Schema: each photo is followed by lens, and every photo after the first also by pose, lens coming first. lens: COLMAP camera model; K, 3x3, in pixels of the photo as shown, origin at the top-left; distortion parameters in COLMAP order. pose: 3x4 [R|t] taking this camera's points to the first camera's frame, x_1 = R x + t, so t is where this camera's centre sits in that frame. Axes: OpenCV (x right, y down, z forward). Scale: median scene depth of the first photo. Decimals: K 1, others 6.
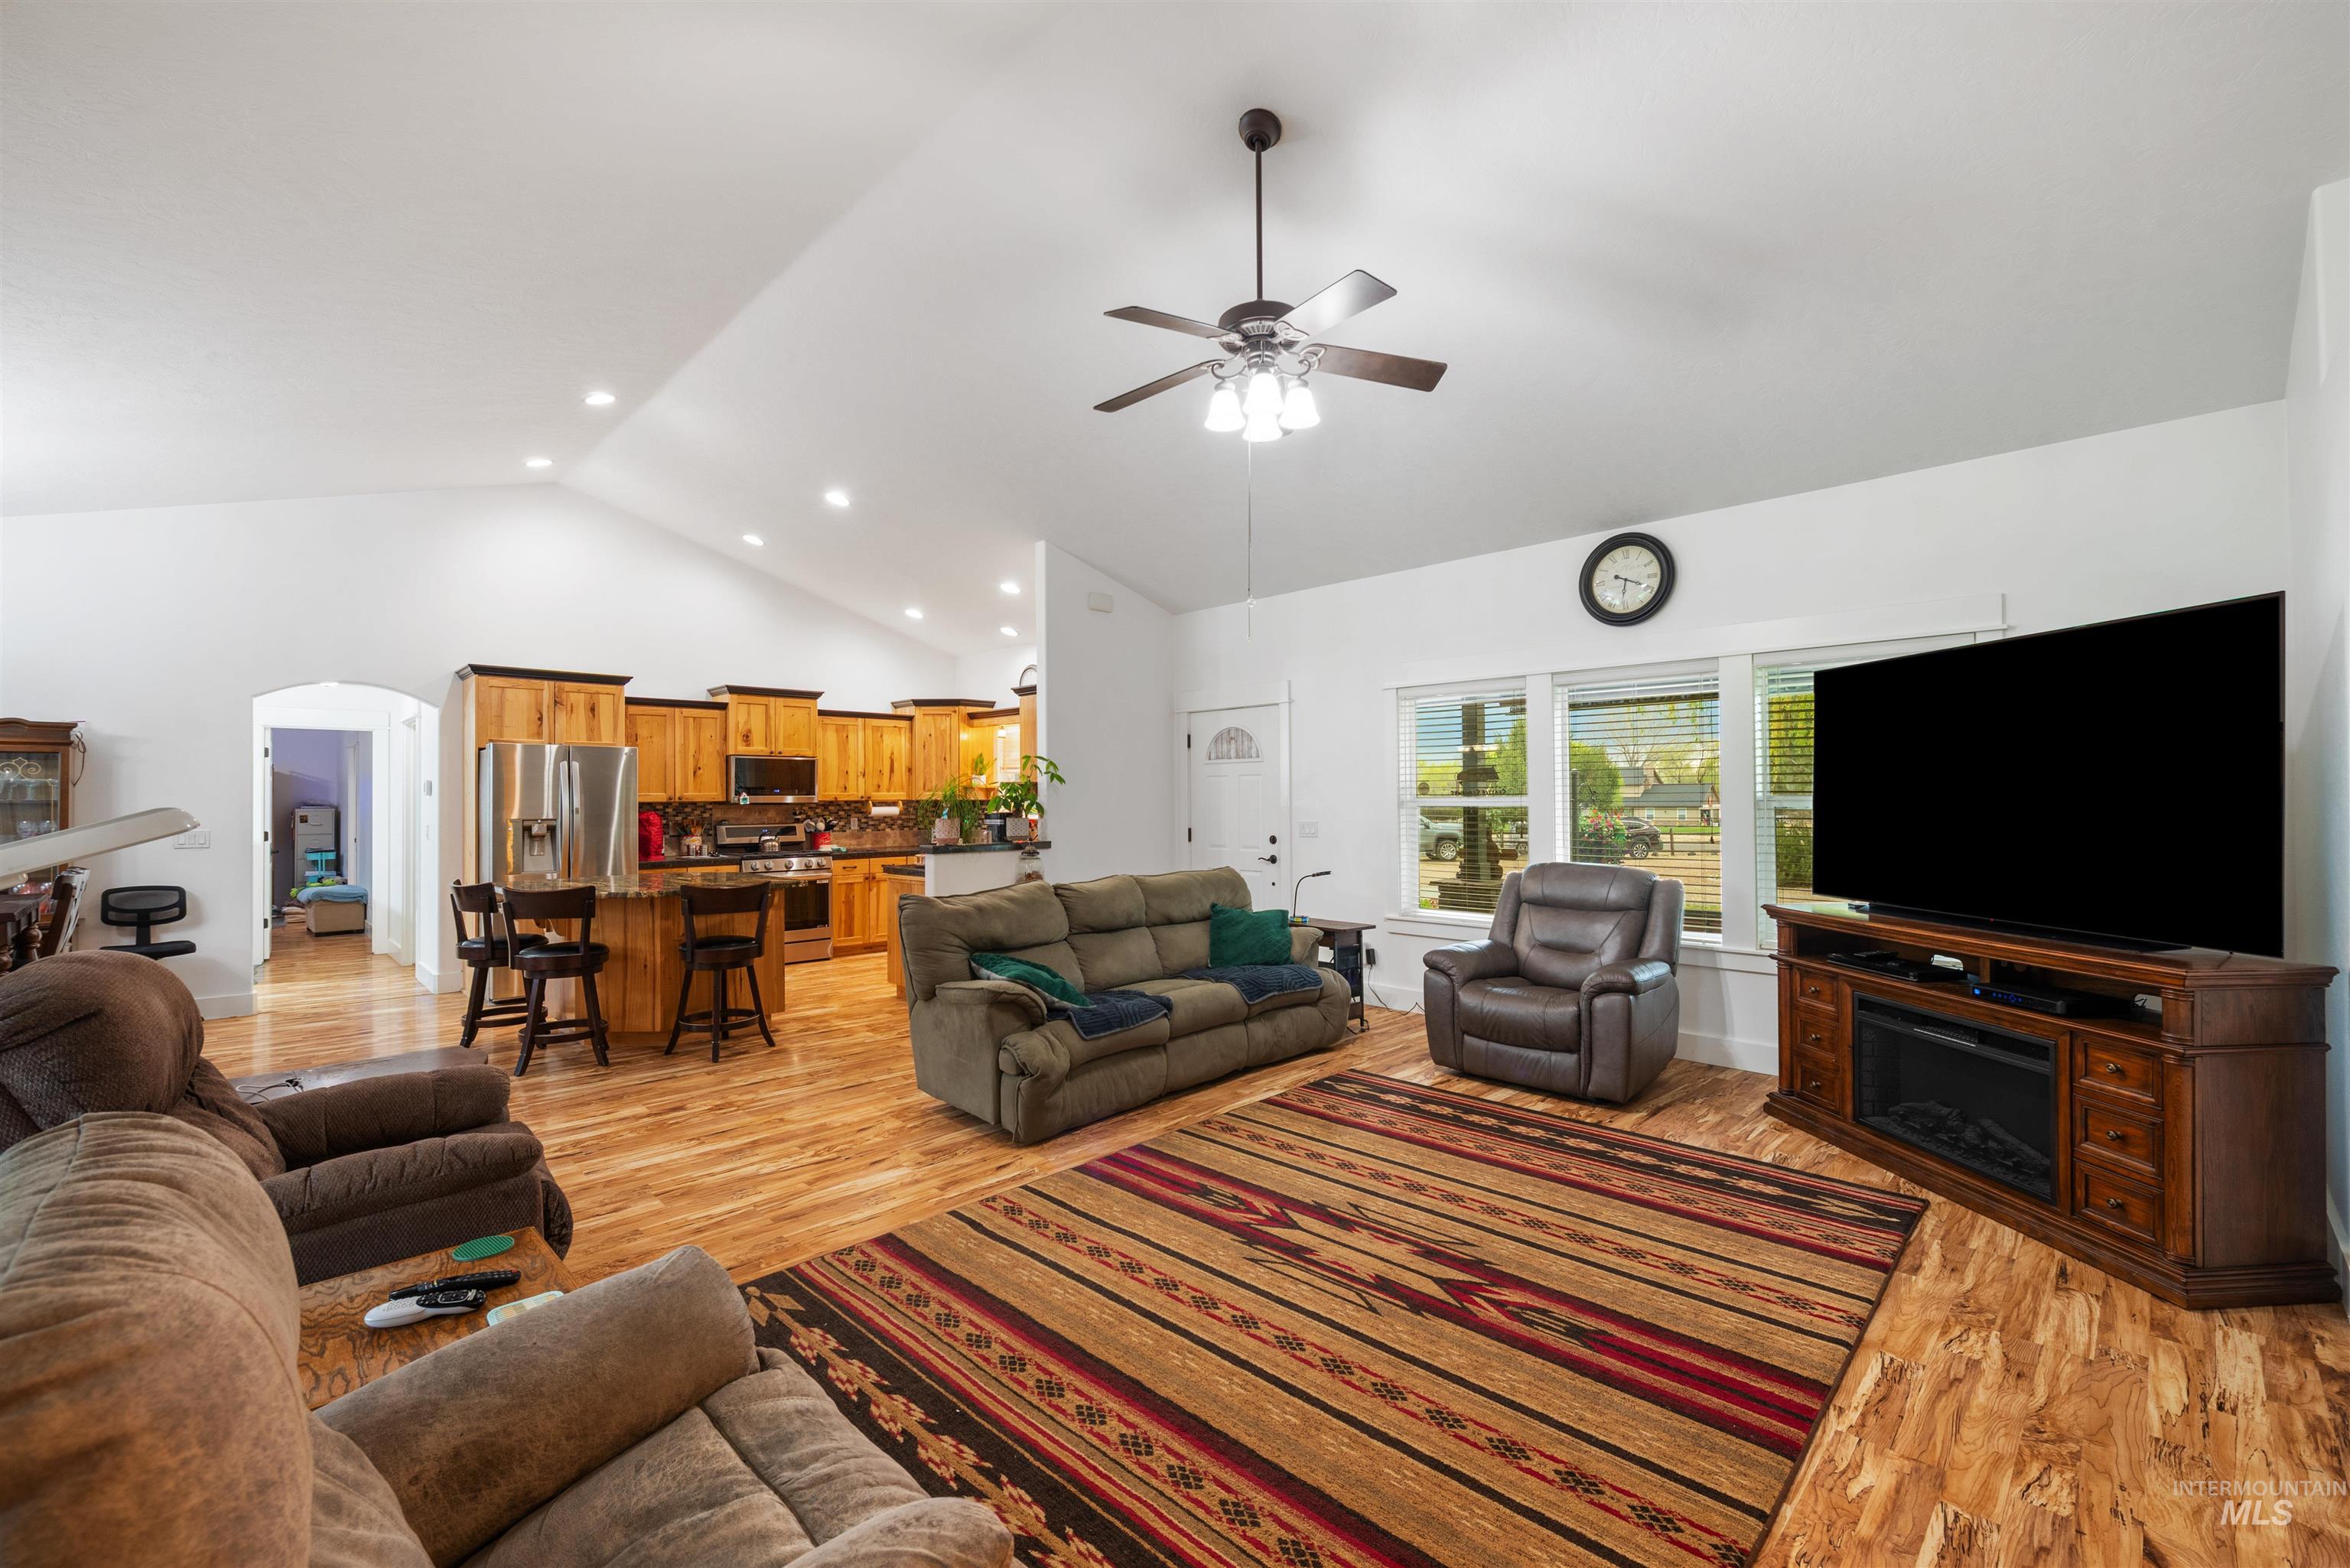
lens RADIAL K [[1005.4, 0, 1193.6], [0, 1005.4, 796.9], [0, 0, 1]] dist [-0.007057, -0.000238]
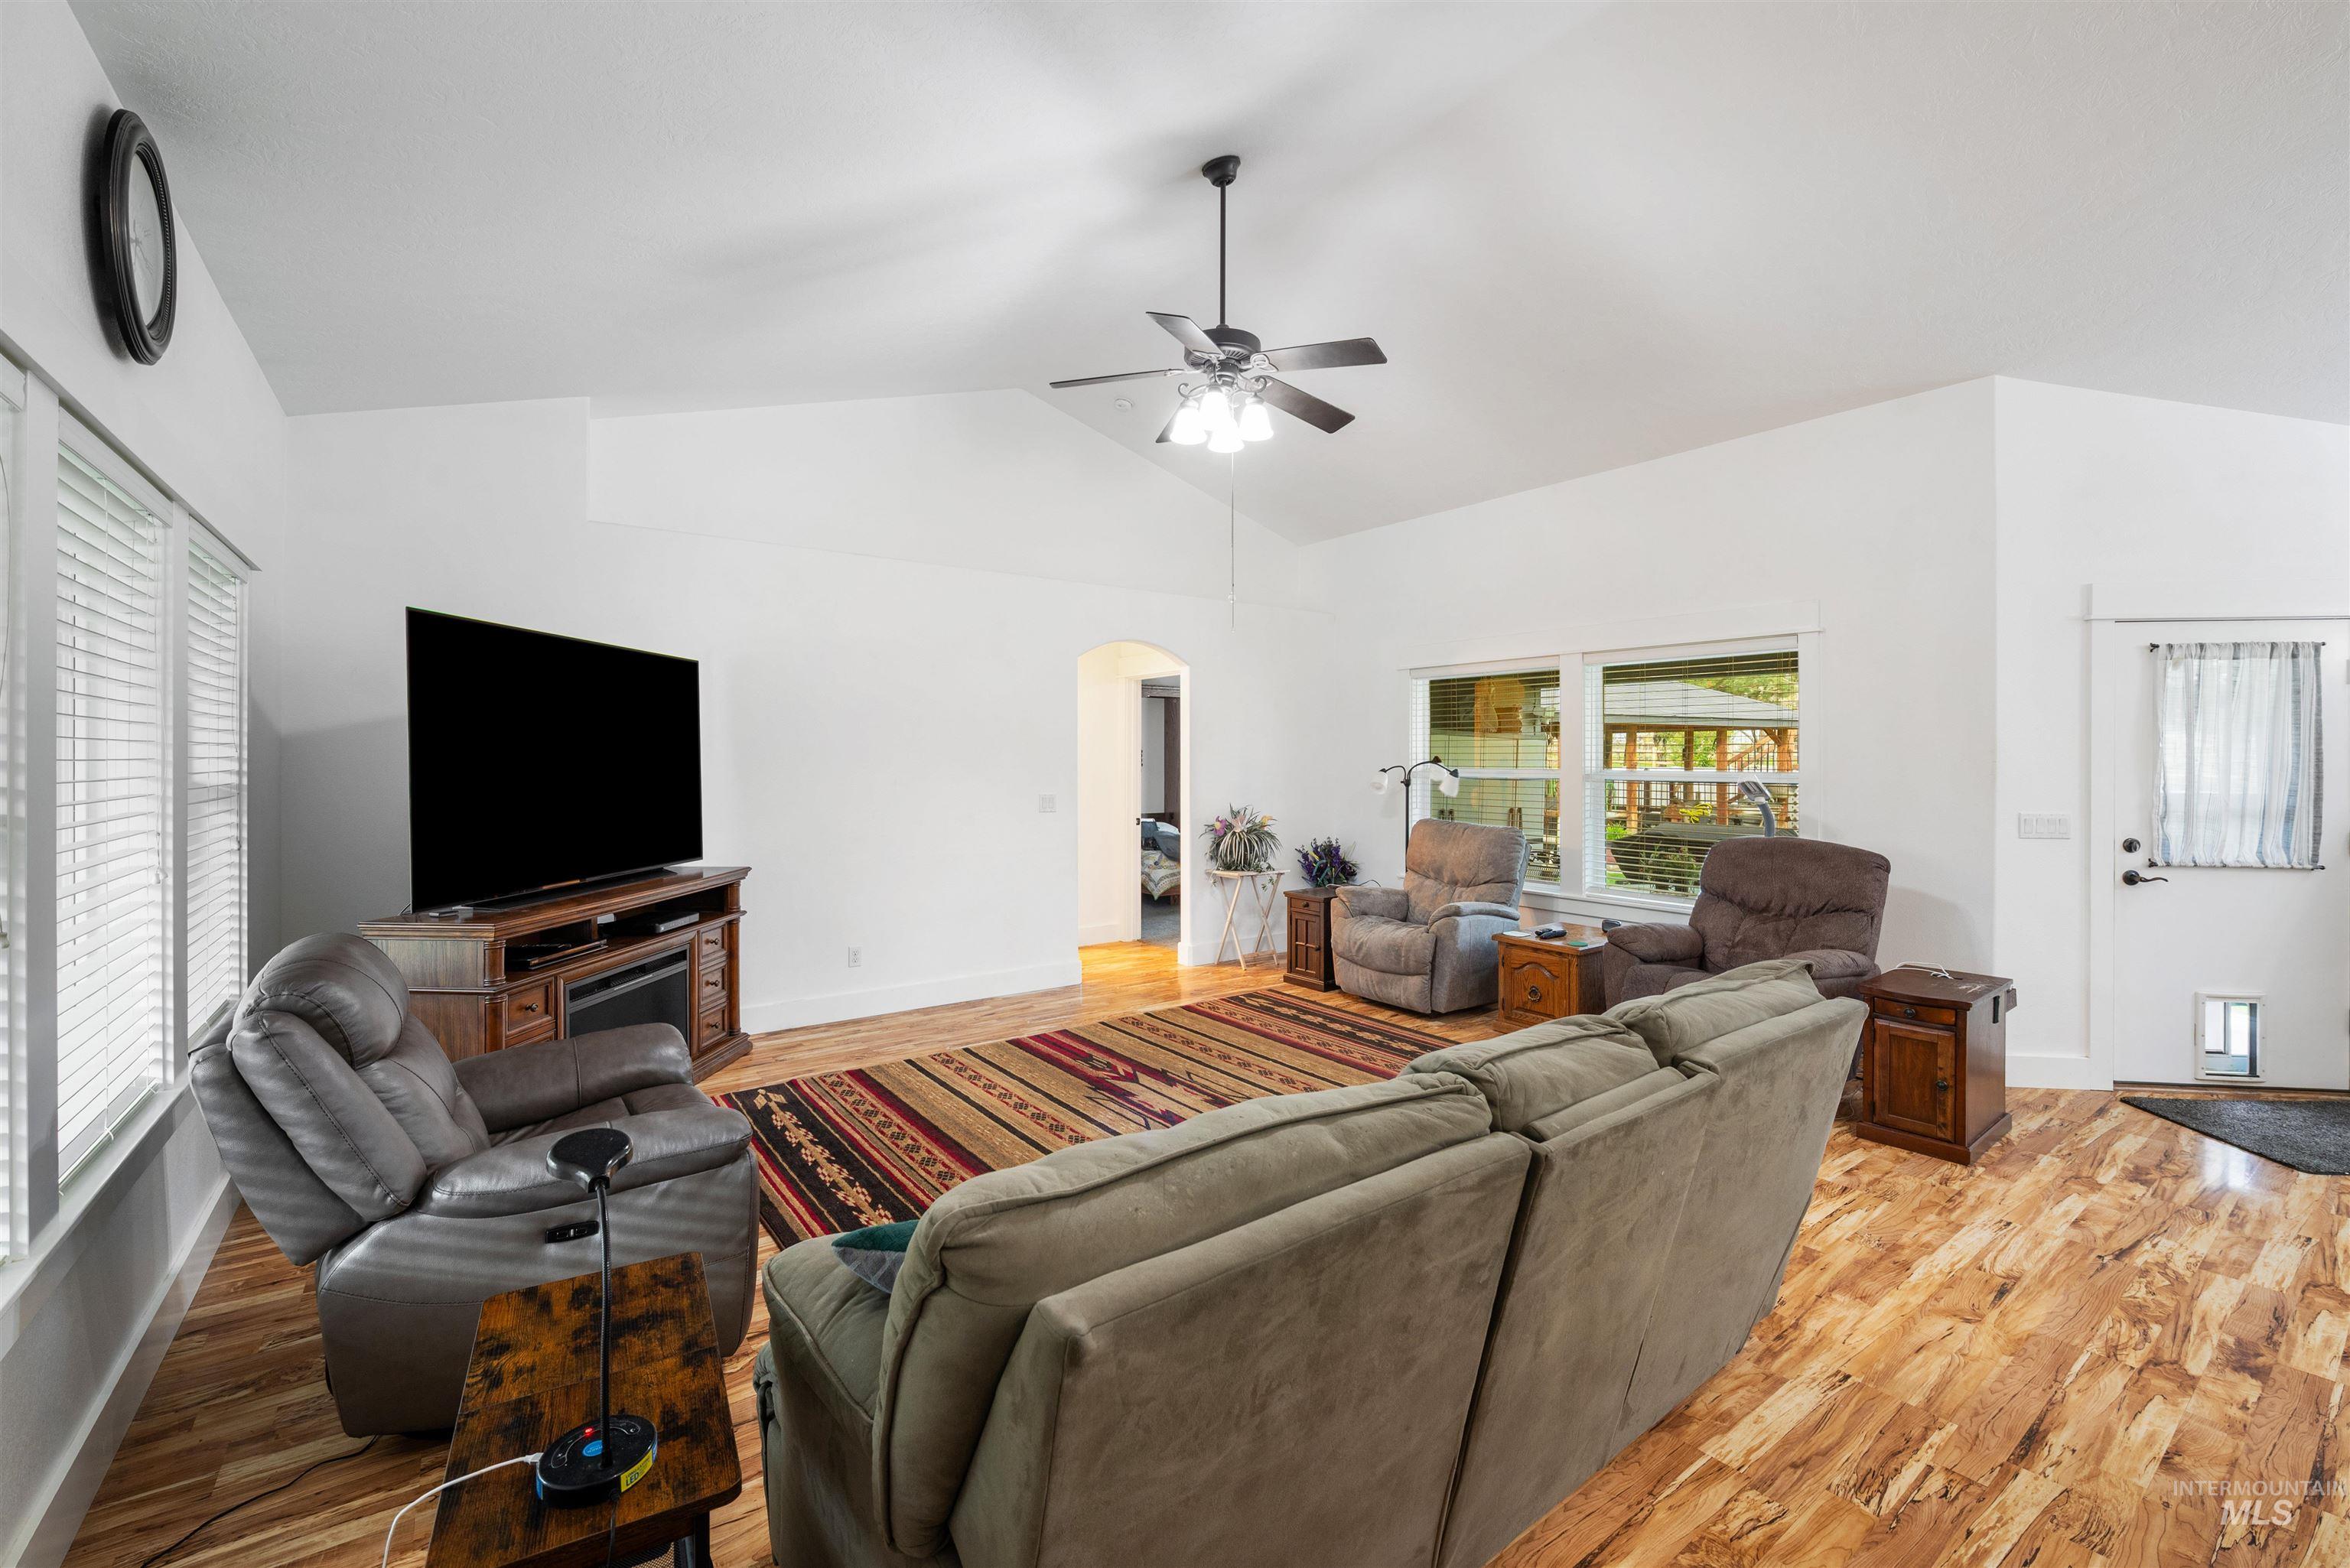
lens RADIAL K [[977.3, 0, 1188.6], [0, 977.3, 754.7], [0, 0, 1]] dist [-0.008833, 0.000210]
pose [[-0.988808, 0.004038, 0.149141, -0.037185], [0.003319, 0.999982, -0.005071, -0.010047], [-0.149159, -0.004520, -0.988803, 1.418161]]
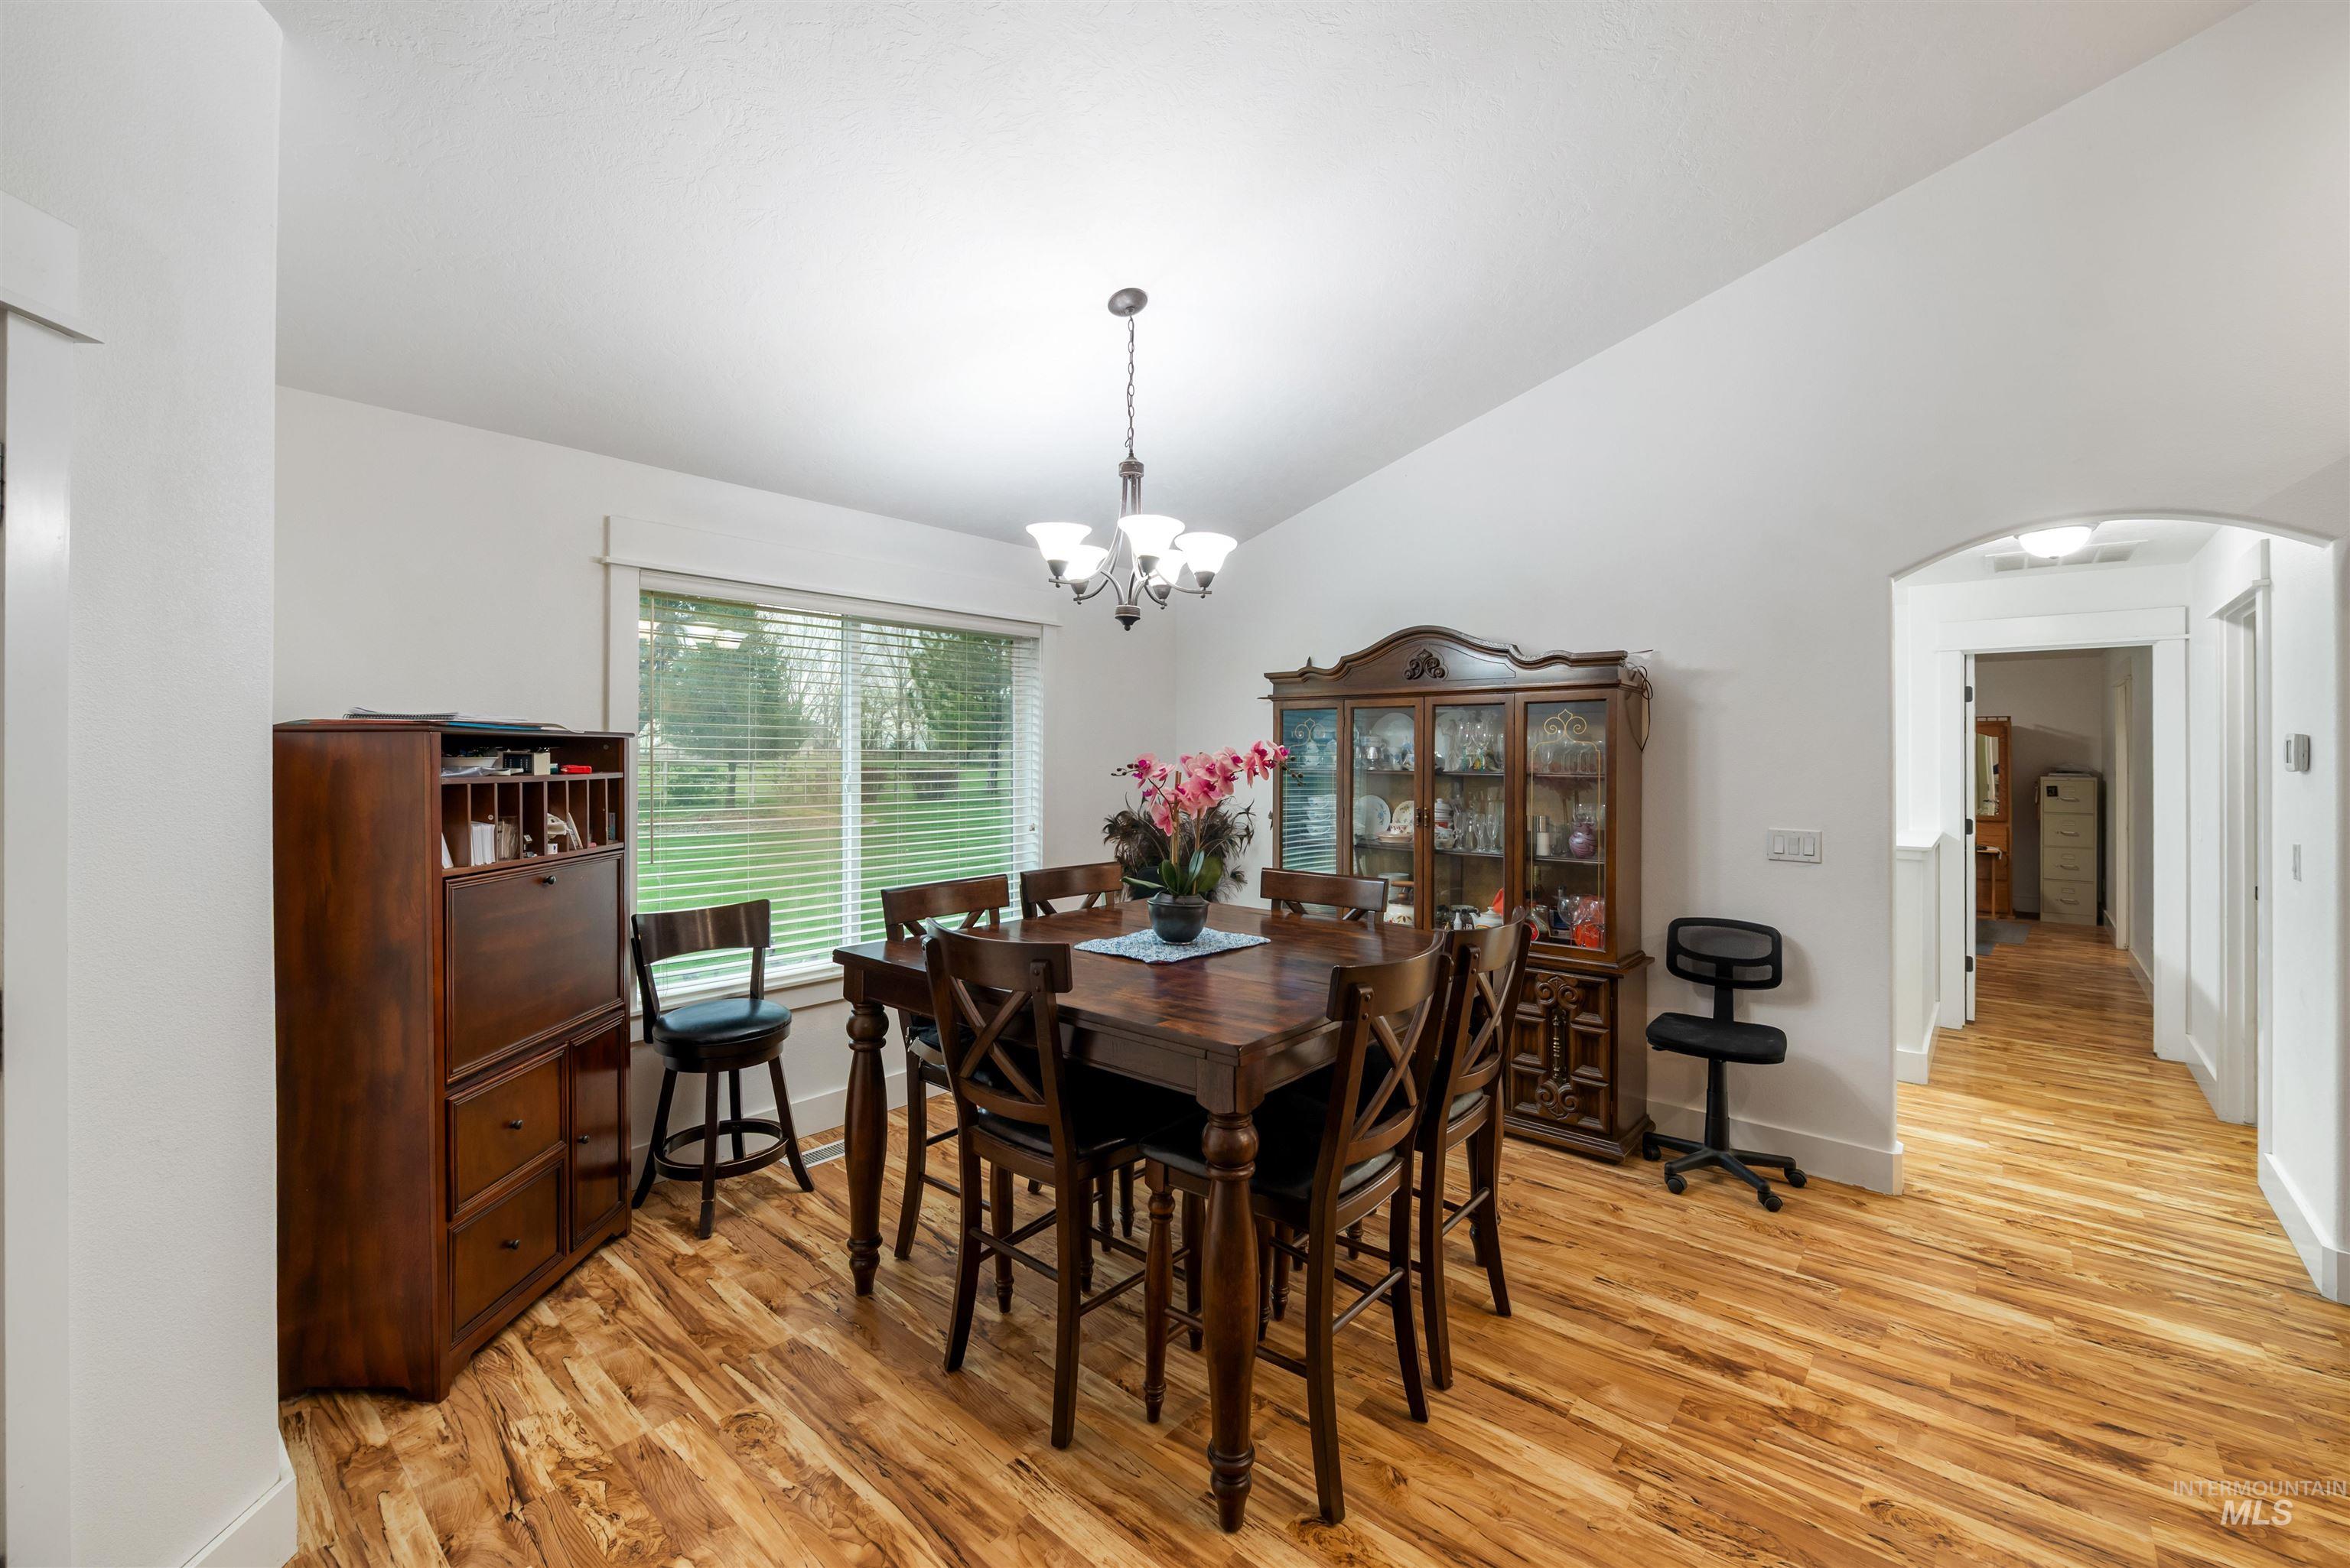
lens RADIAL K [[966.1, 0, 1173.6], [0, 966.1, 749.1], [0, 0, 1]] dist [0.000063, 0.000119]
pose [[0.084723, -0.000520, -0.996404, -0.612818], [-0.003668, 0.999993, -0.000833, -0.012534], [0.996398, 0.003725, 0.084721, 0.758607]]
